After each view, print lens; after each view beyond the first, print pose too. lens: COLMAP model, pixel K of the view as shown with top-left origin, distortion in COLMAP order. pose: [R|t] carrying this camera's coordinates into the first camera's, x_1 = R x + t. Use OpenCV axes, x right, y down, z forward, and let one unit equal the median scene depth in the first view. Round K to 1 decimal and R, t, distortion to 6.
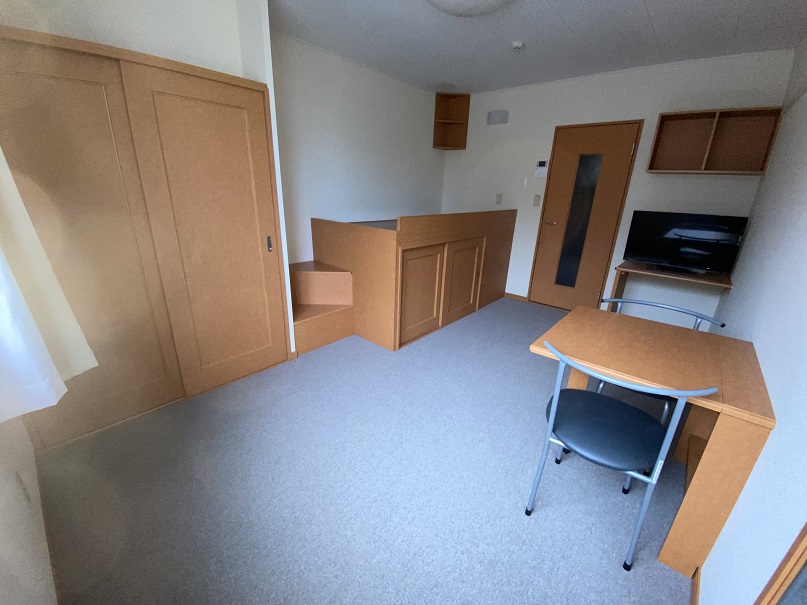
lens RADIAL K [[332.6, 0, 403.5], [0, 332.6, 302.5], [0, 0, 1]] dist [0.000169, -0.000112]
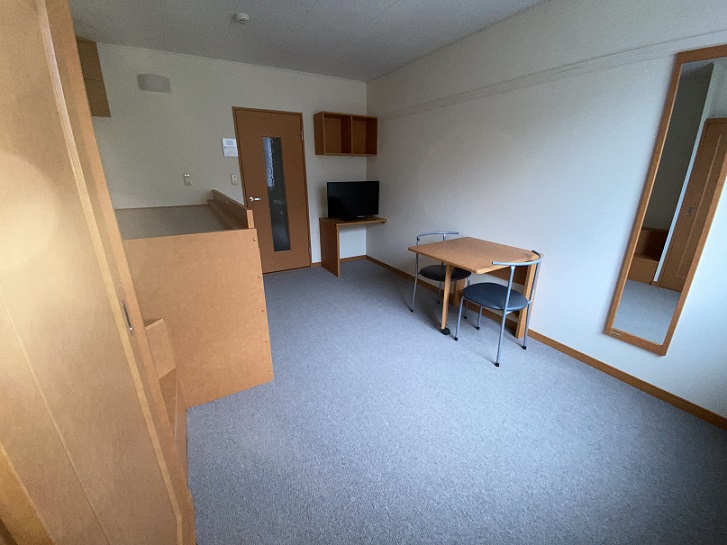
lens RADIAL K [[303.9, 0, 363.5], [0, 303.9, 272.5], [0, 0, 1]] dist [-0.022394, -0.000086]
pose [[0.300424, -0.337077, 0.892258, -0.421345], [0.328755, 0.914741, 0.234879, -0.145602], [-0.895358, 0.222772, 0.385626, 0.392984]]
